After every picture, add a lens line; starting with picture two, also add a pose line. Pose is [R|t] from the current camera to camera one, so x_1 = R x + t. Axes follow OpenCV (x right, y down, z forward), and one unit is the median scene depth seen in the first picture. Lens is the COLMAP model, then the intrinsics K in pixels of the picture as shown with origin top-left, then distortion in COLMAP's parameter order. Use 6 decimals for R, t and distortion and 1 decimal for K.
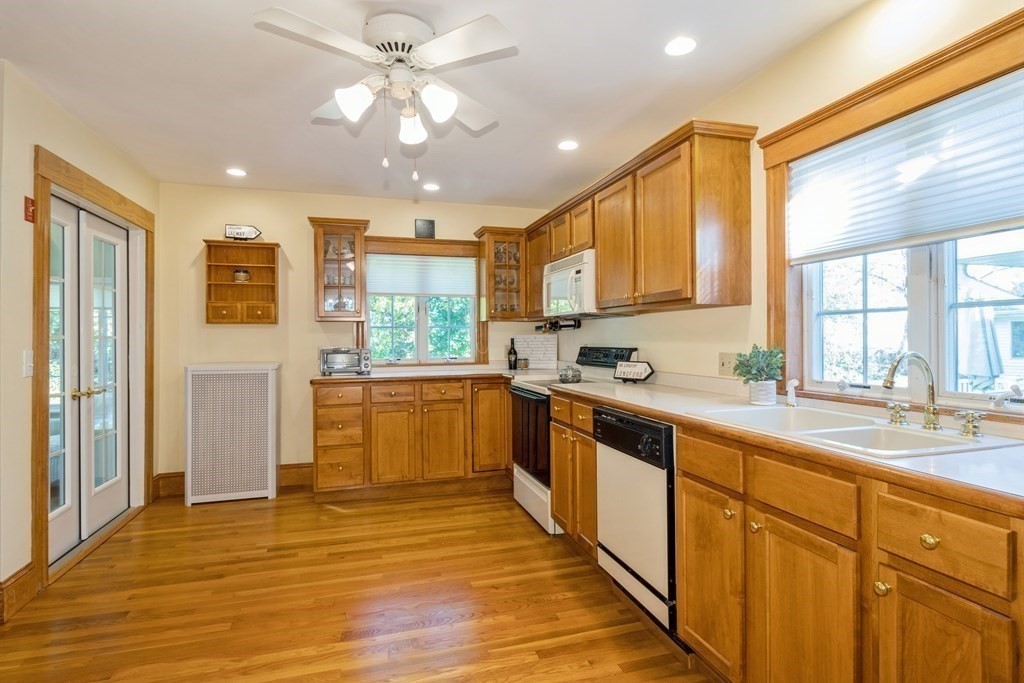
lens RADIAL K [[524.7, 0, 512.0], [0, 524.7, 341.5], [0, 0, 1]] dist [-0.001663, -0.000221]
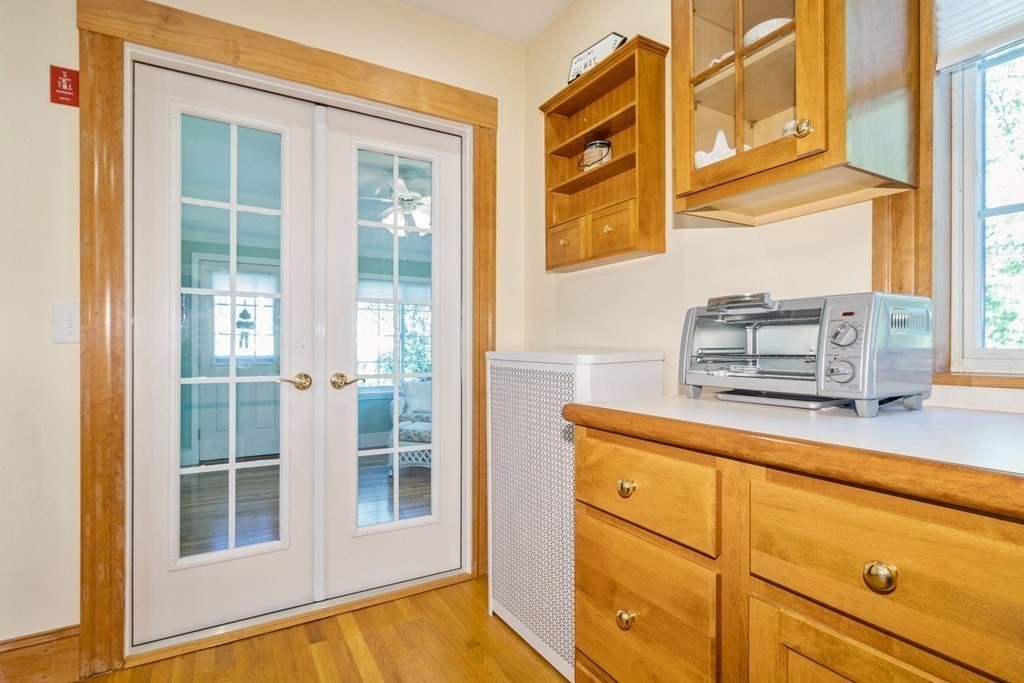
lens RADIAL K [[492.9, 0, 512.0], [0, 492.9, 341.5], [0, 0, 1]] dist [-0.000239, -0.000095]
pose [[0.229068, -0.001327, -0.973410, -0.120377], [-0.002957, 0.999994, -0.002060, 0.037784], [0.973406, 0.003350, 0.229062, 0.852323]]
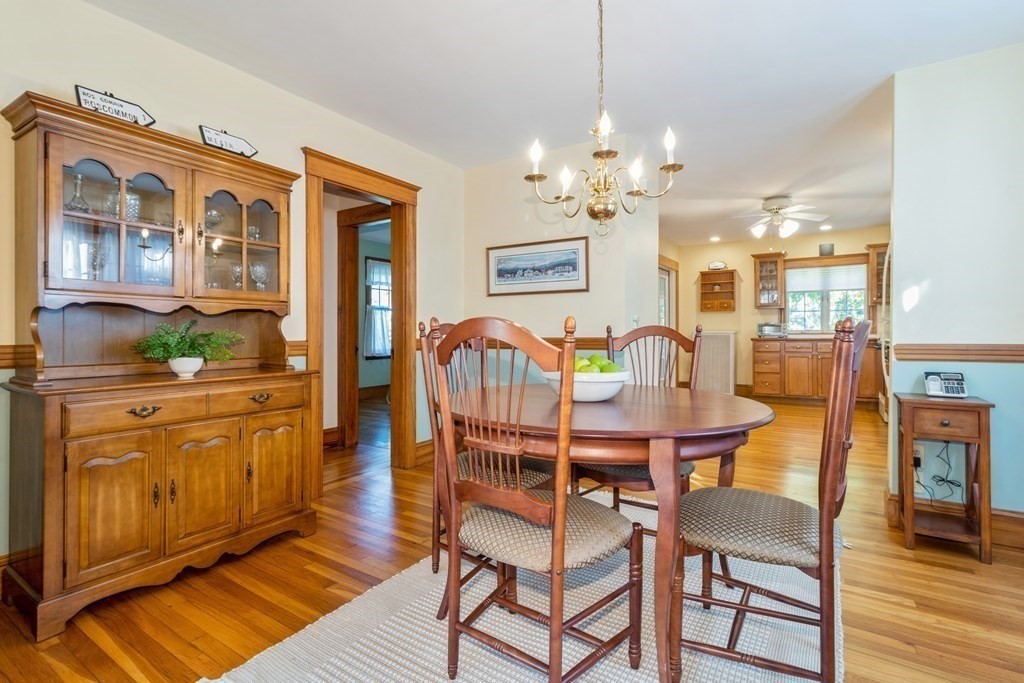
lens RADIAL K [[478.1, 0, 512.0], [0, 478.1, 330.4], [0, 0, 1]] dist [-0.000788, -0.000078]
pose [[0.651139, -0.000569, -0.758958, 0.374579], [-0.004805, 0.999977, -0.004872, 0.053033], [0.758943, 0.006819, 0.651121, -0.813082]]
